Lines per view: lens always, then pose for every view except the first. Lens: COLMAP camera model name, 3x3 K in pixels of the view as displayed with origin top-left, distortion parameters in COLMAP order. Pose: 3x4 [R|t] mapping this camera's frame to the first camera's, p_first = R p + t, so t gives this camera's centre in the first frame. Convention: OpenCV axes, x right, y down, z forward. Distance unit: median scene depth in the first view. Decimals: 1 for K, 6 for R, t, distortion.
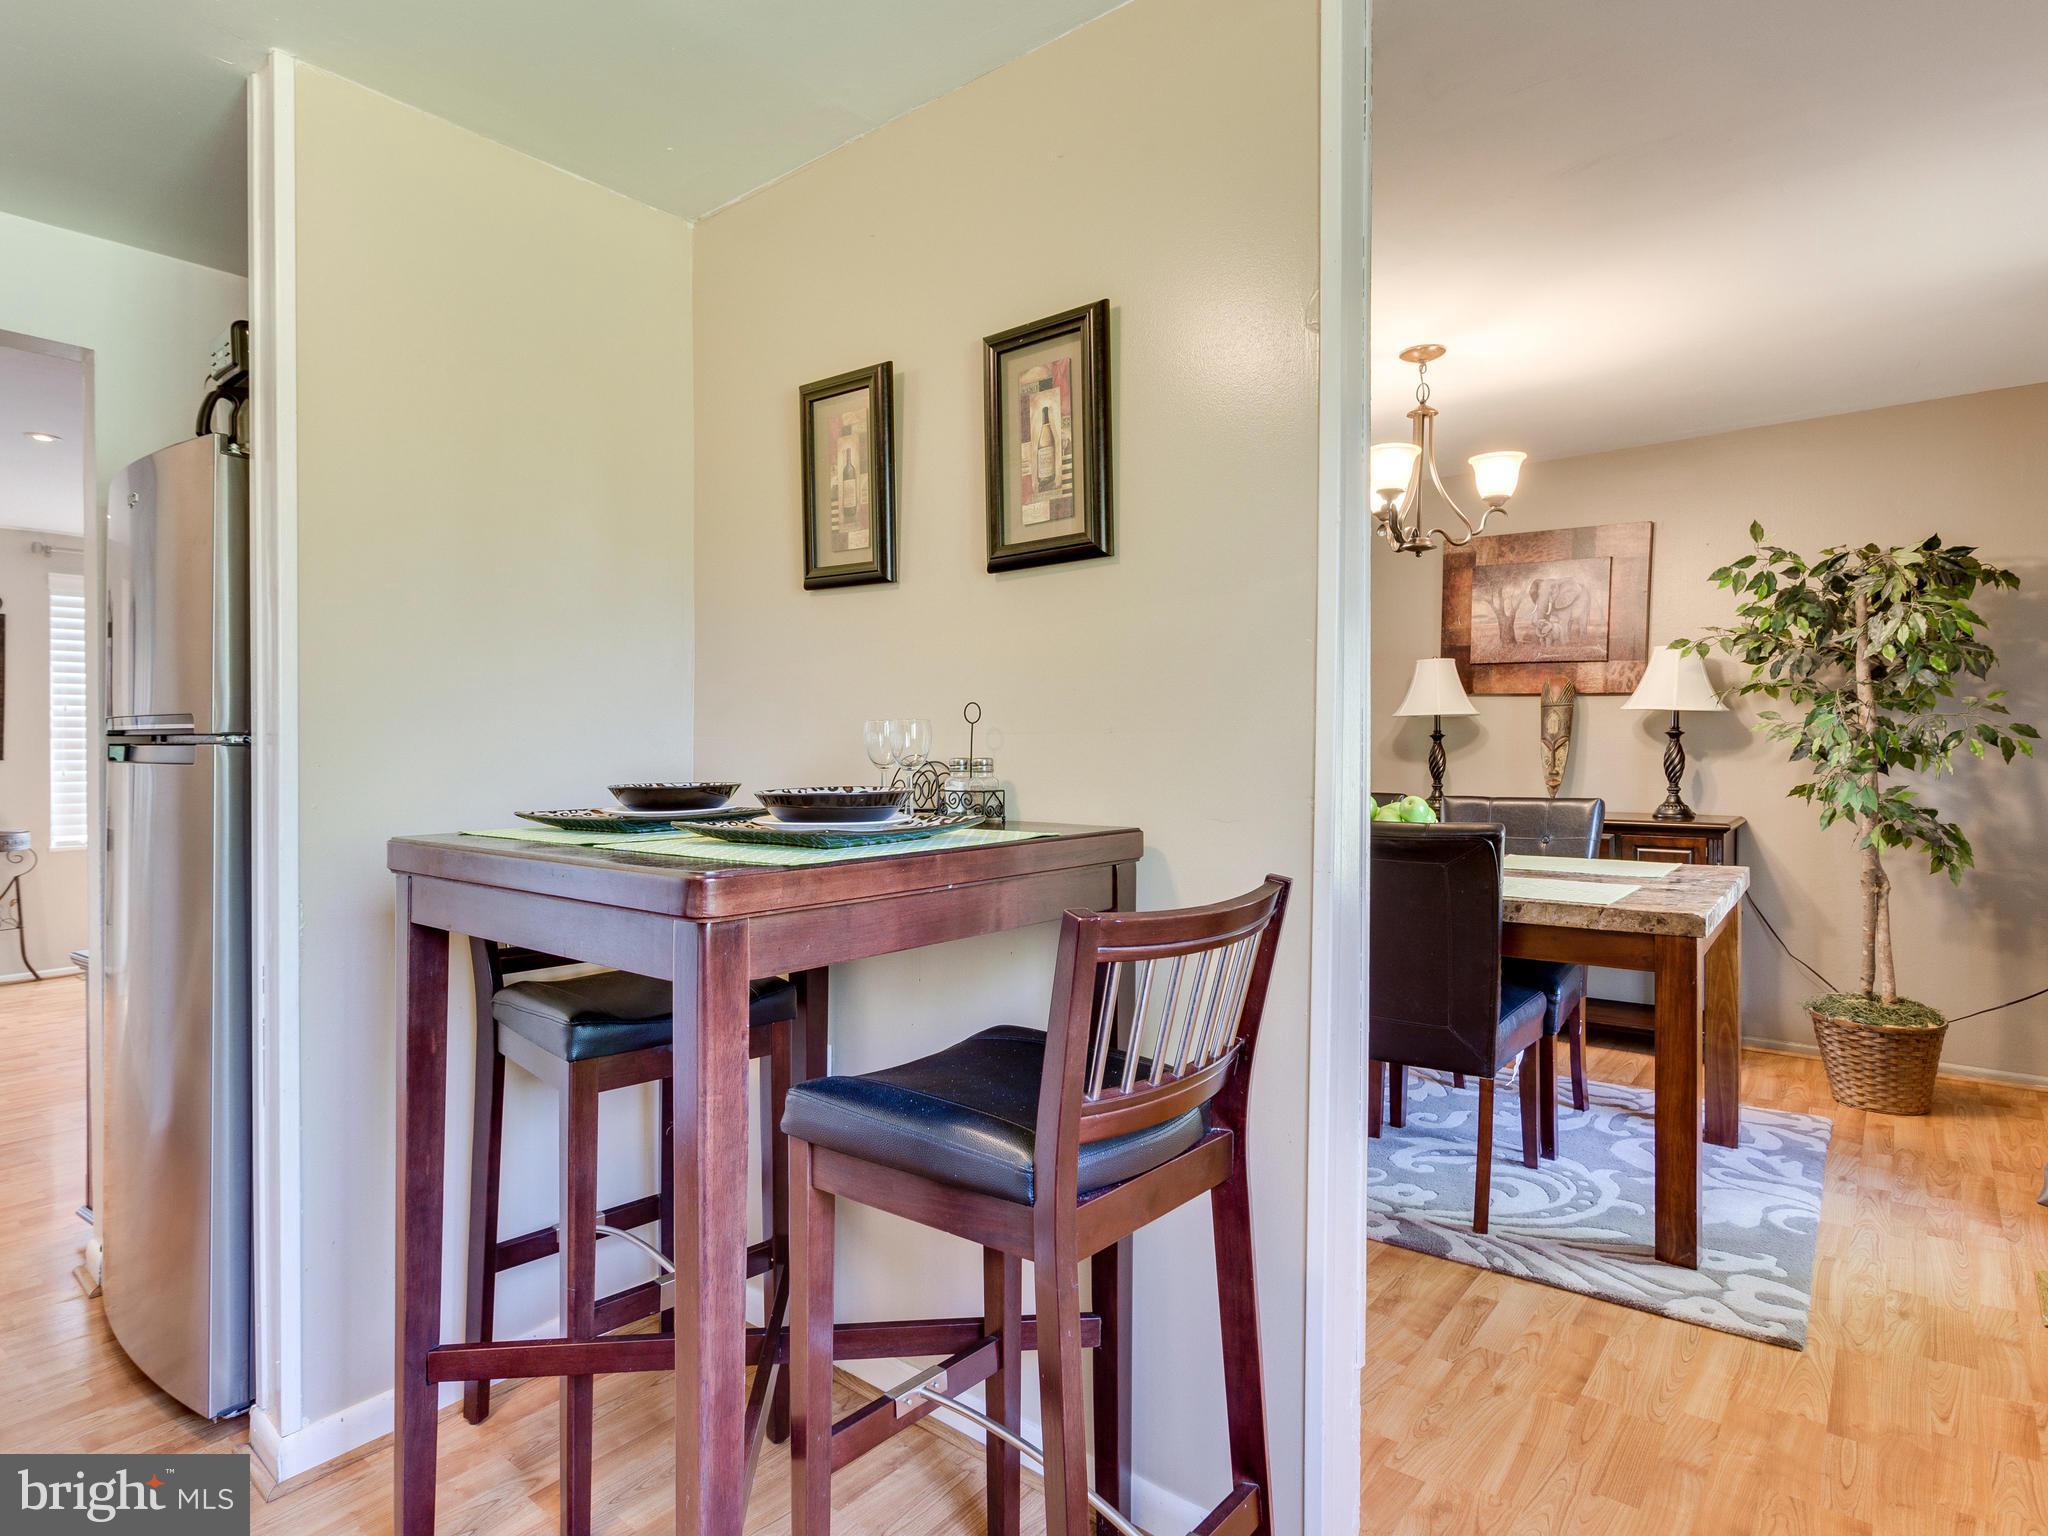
lens RADIAL K [[1118.0, 0, 1024.0], [0, 1118.0, 768.0], [0, 0, 1]] dist [0.000096, -0.001060]
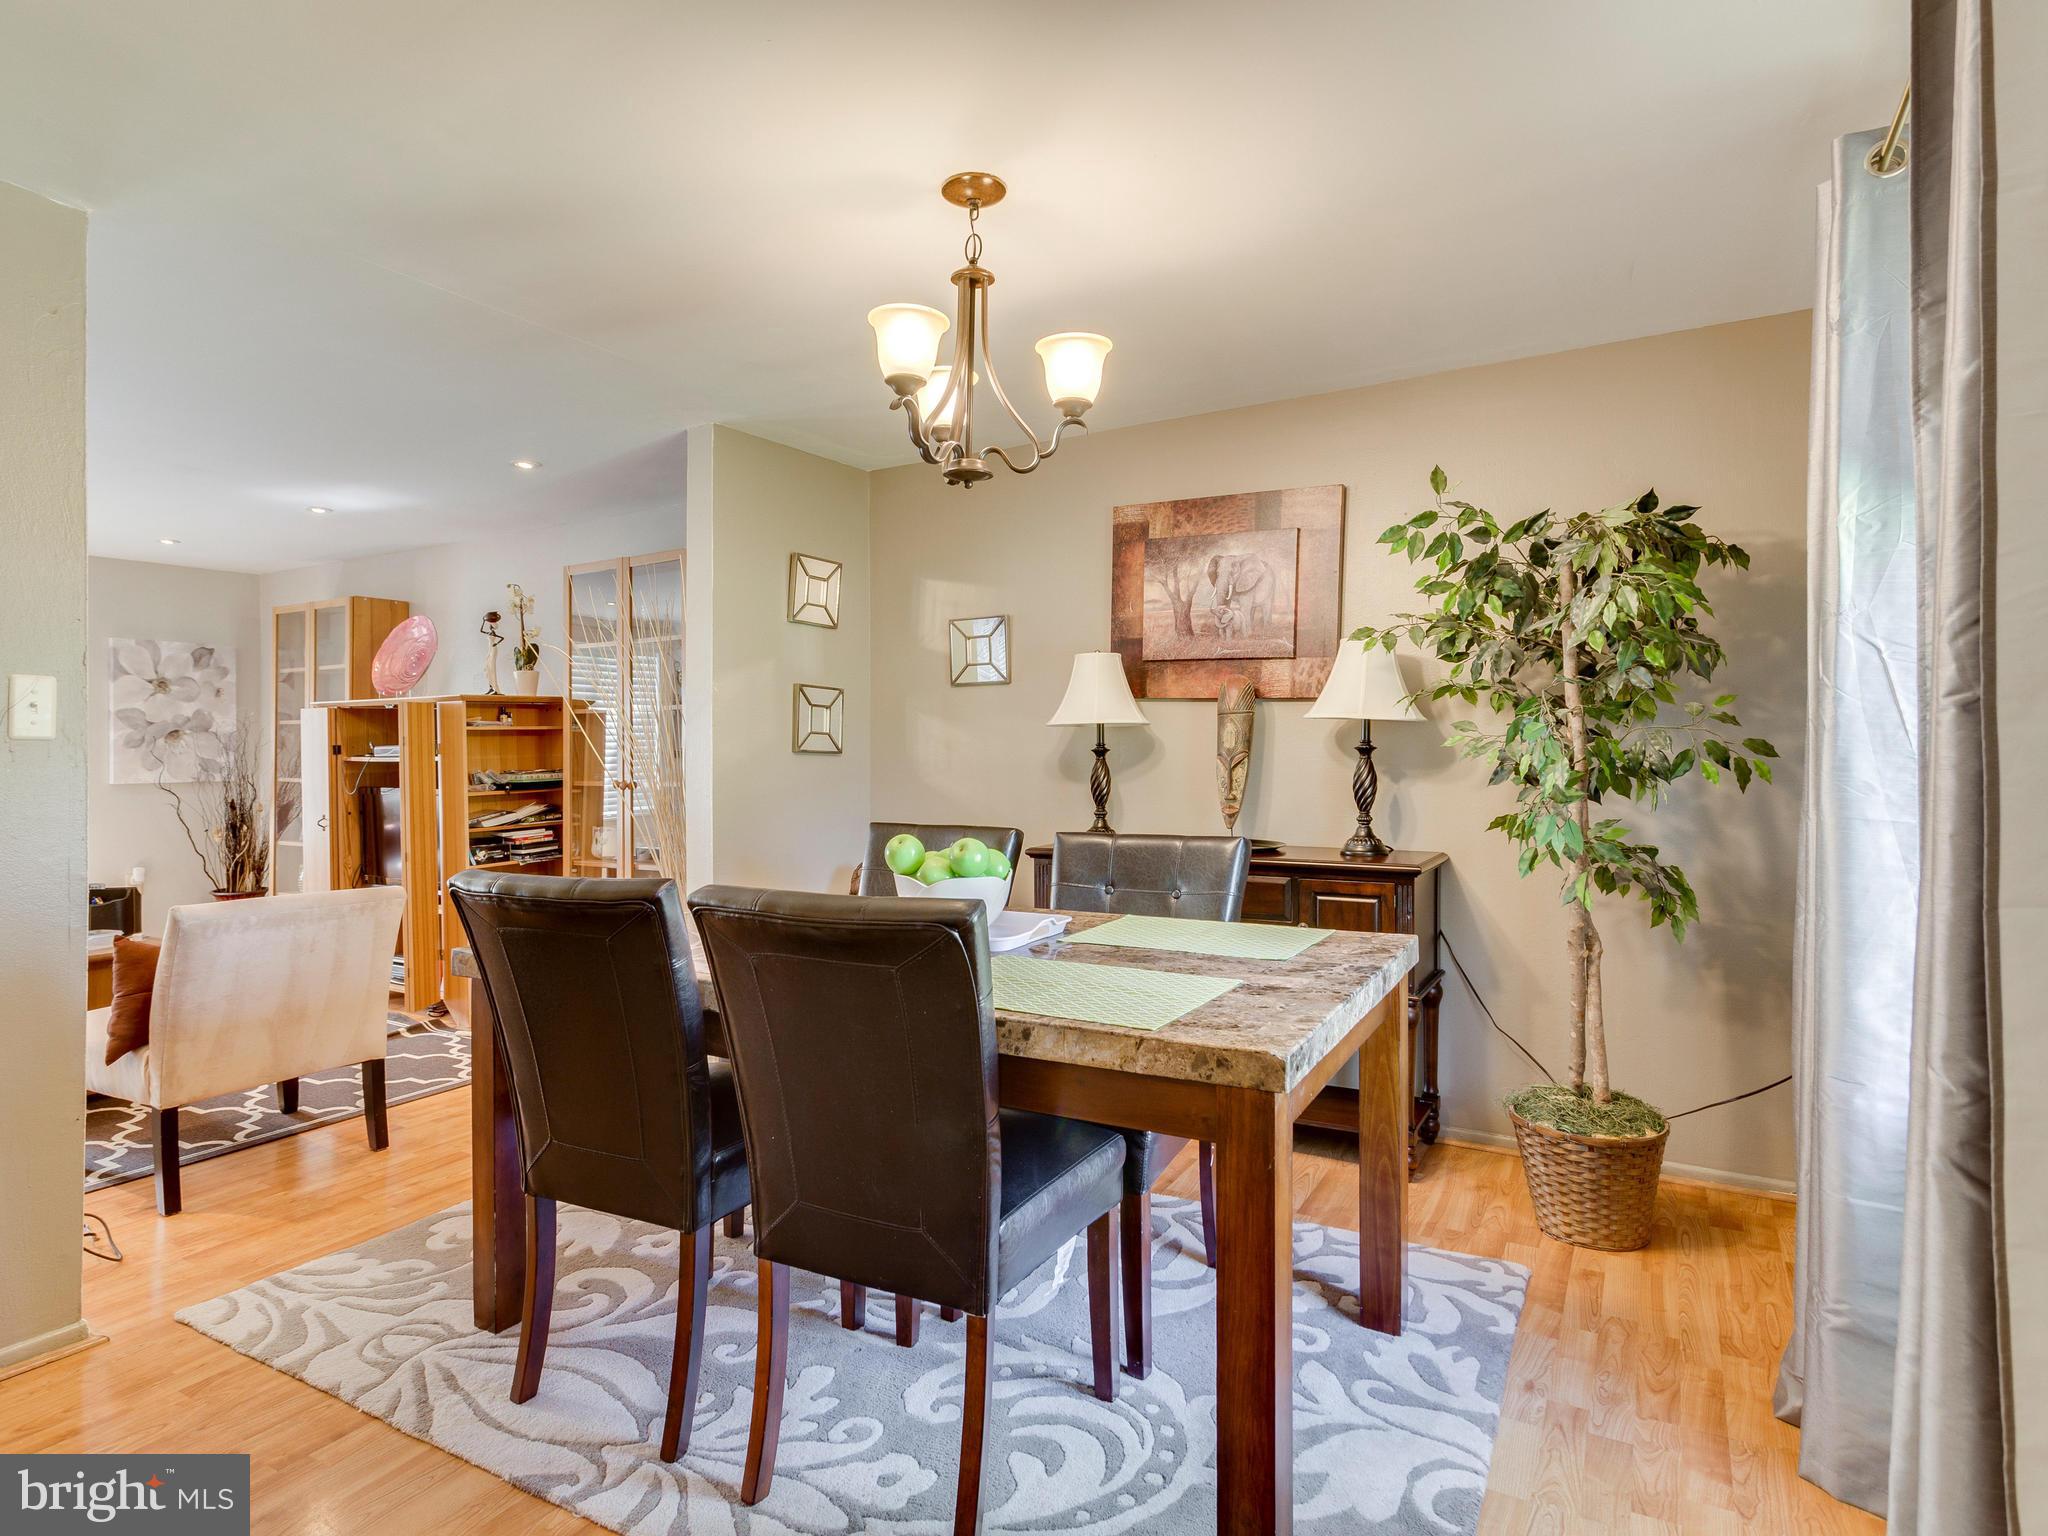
lens RADIAL K [[1200.8, 0, 986.3], [0, 1200.8, 774.4], [0, 0, 1]] dist [-0.001369, 0.002188]
pose [[0.986864, 0.001777, 0.161544, 0.220912], [-0.000655, 0.999975, -0.006997, -0.008152], [-0.161553, 0.006799, 0.986841, 0.249718]]
